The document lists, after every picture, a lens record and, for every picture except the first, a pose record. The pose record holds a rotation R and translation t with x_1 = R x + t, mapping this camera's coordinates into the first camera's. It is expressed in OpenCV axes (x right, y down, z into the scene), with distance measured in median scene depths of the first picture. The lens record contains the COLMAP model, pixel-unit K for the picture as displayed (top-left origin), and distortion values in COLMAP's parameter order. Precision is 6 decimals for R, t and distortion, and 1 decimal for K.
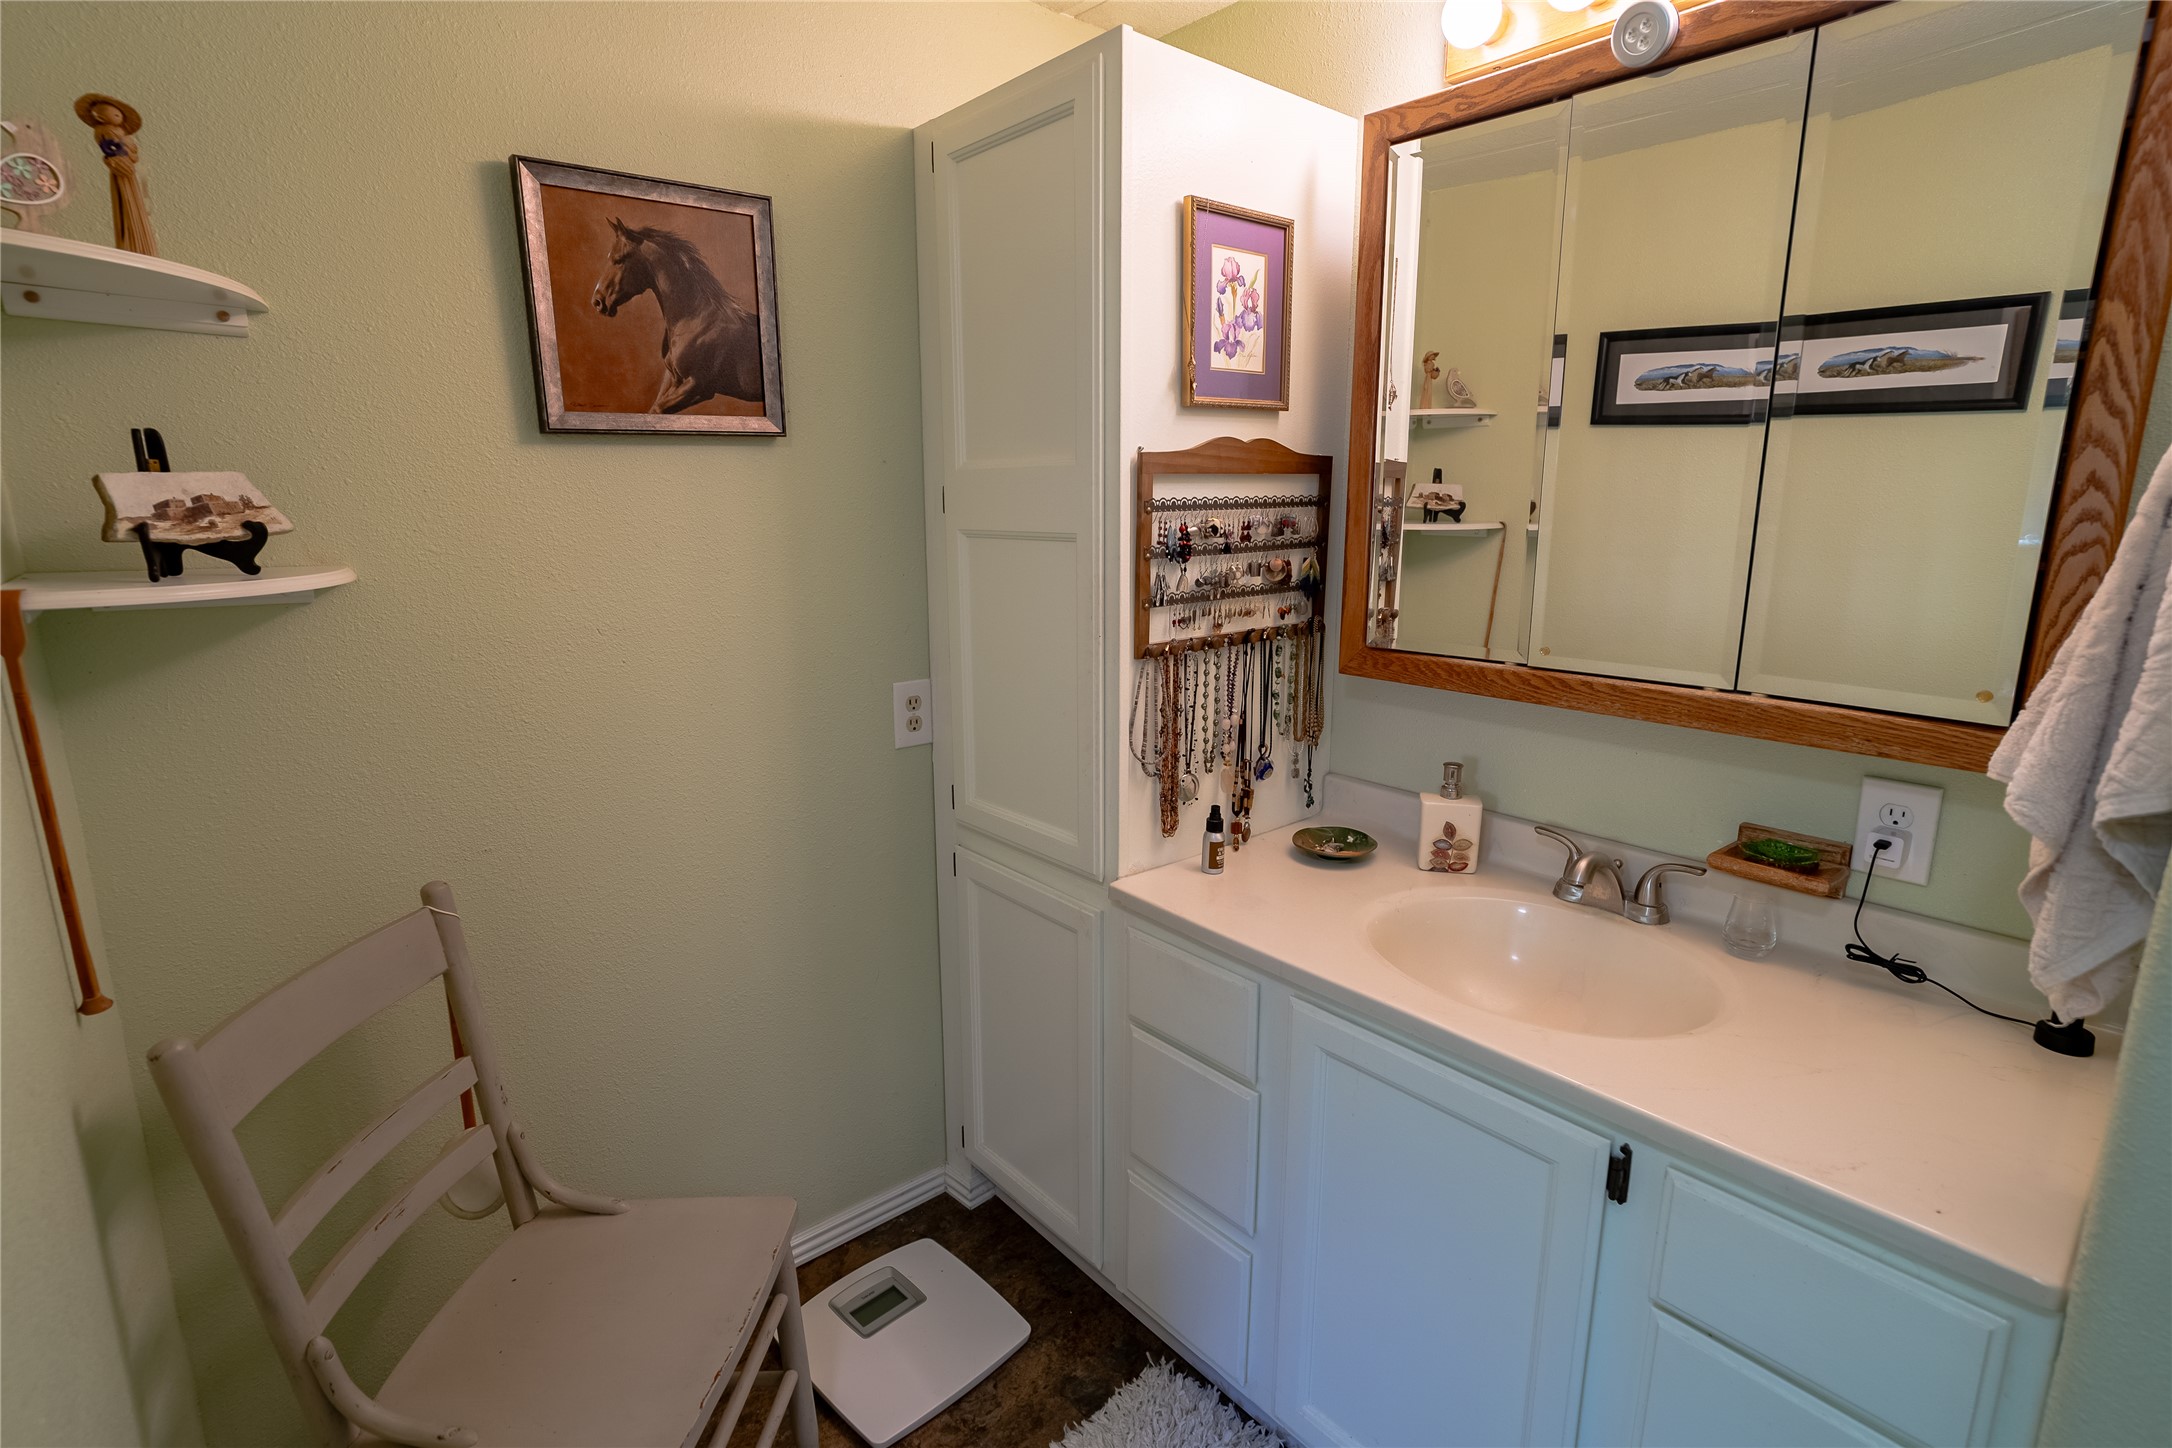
lens RADIAL K [[1026.3, 0, 1079.7], [0, 1026.3, 717.2], [0, 0, 1]] dist [-0.004519, 0.004181]
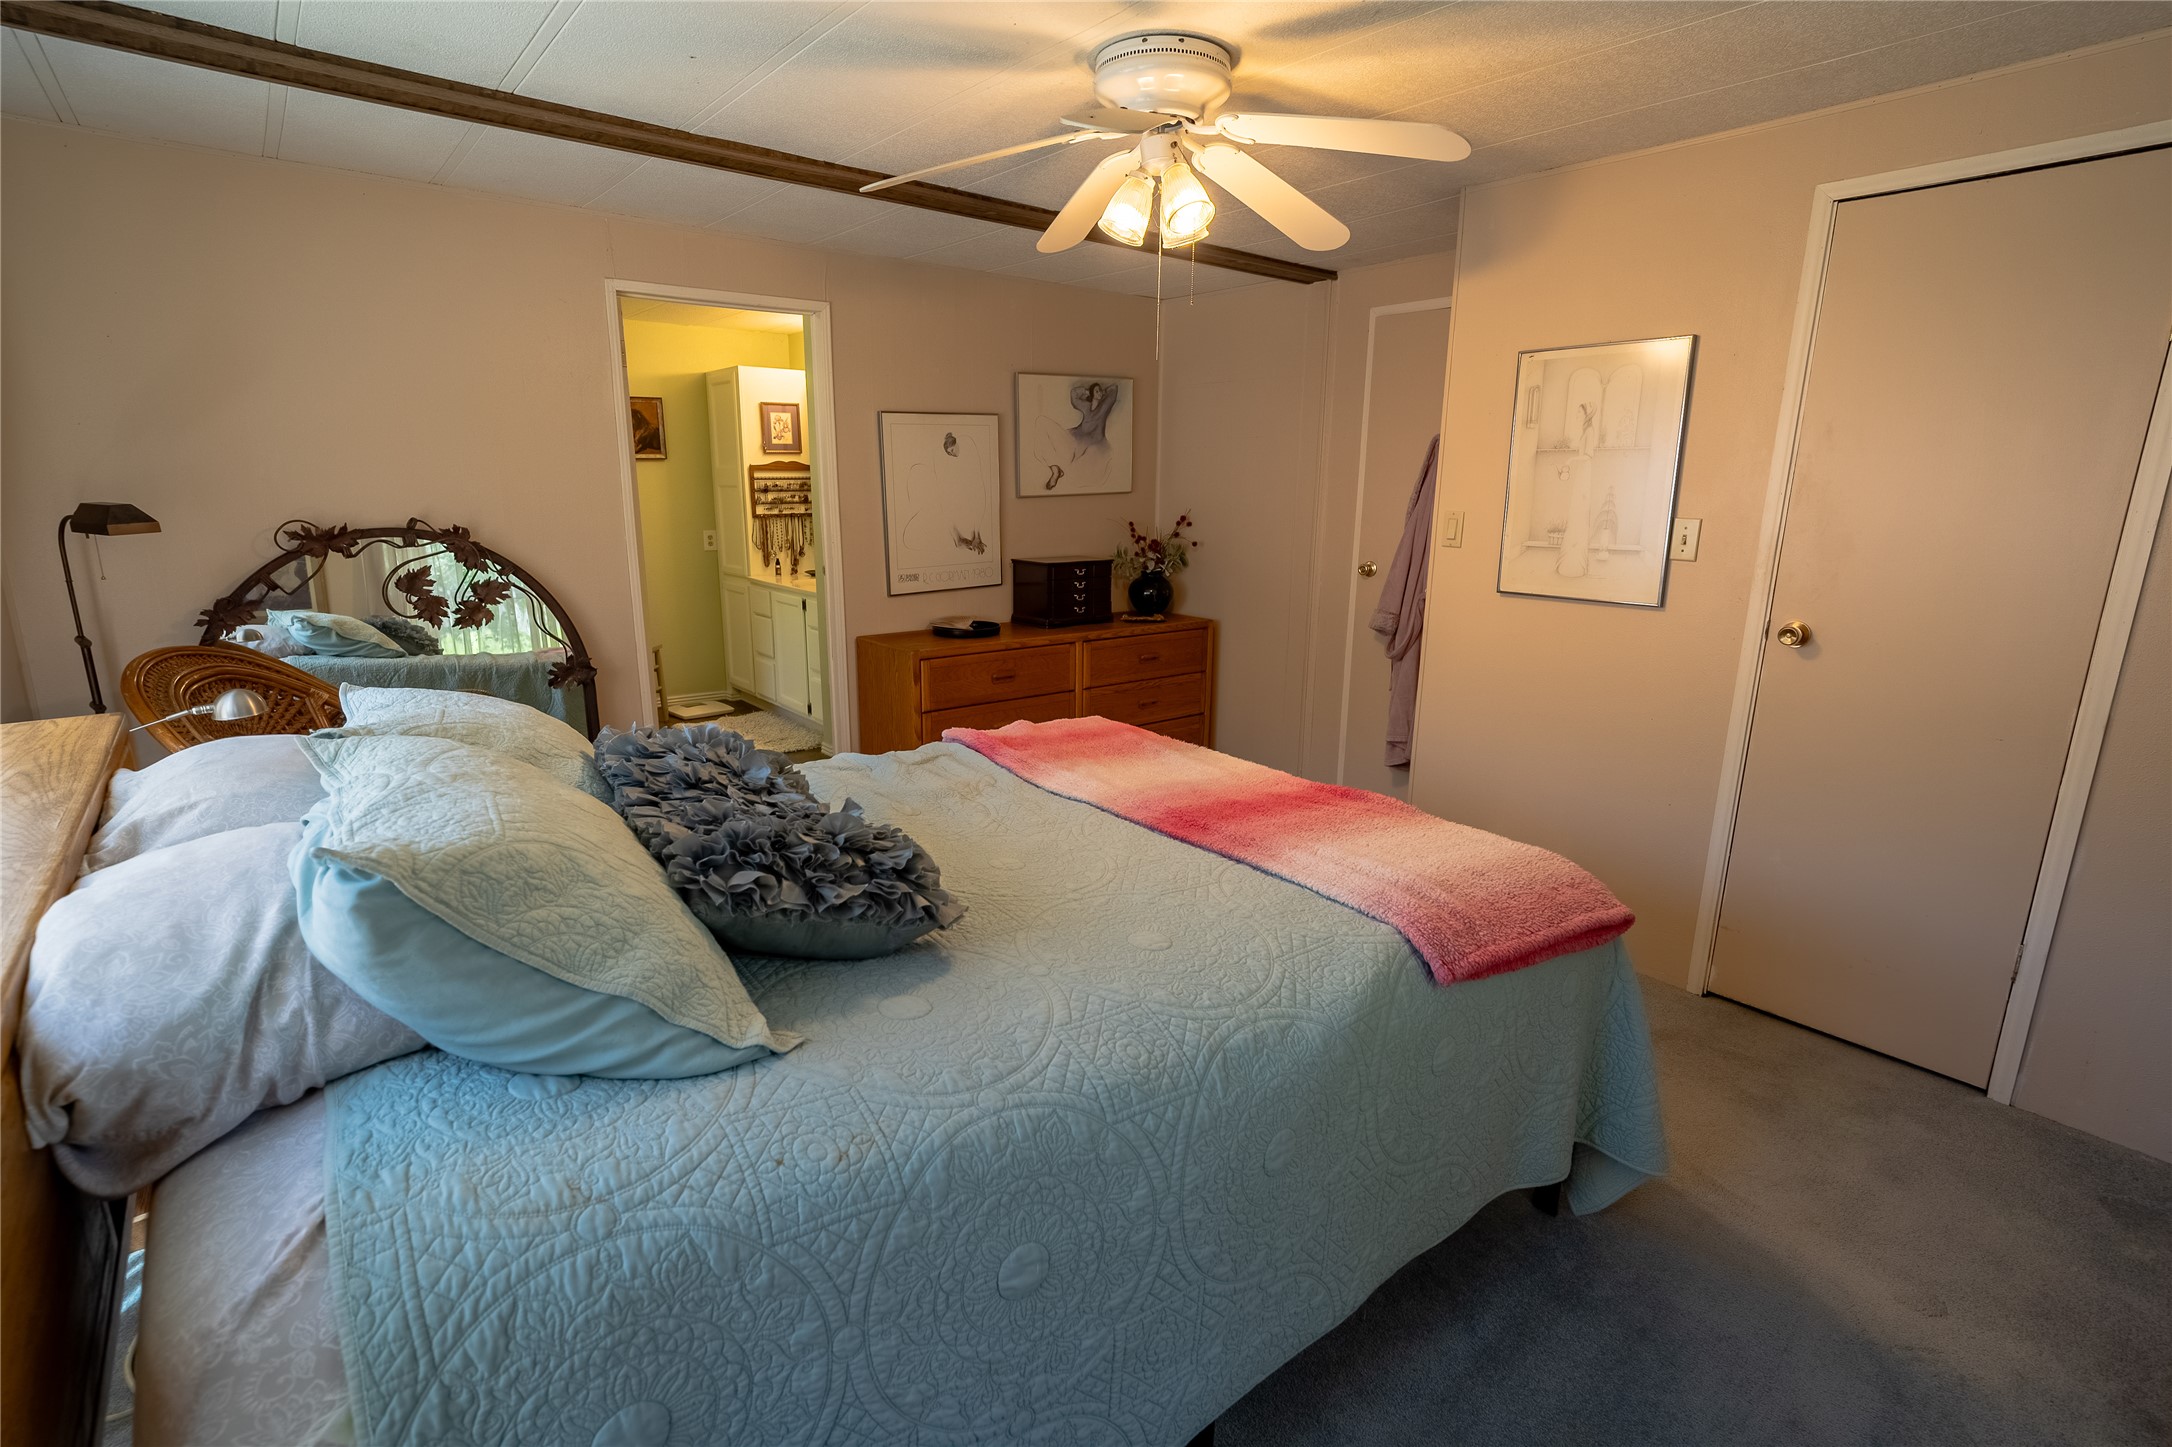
lens RADIAL K [[1026.3, 0, 1093.6], [0, 1026.3, 721.2], [0, 0, 1]] dist [-0.004519, 0.004181]
pose [[0.999668, 0.019425, -0.016901, 1.405670], [-0.019090, 0.999623, 0.019744, 0.602899], [0.017278, -0.019415, 0.999662, -2.837912]]
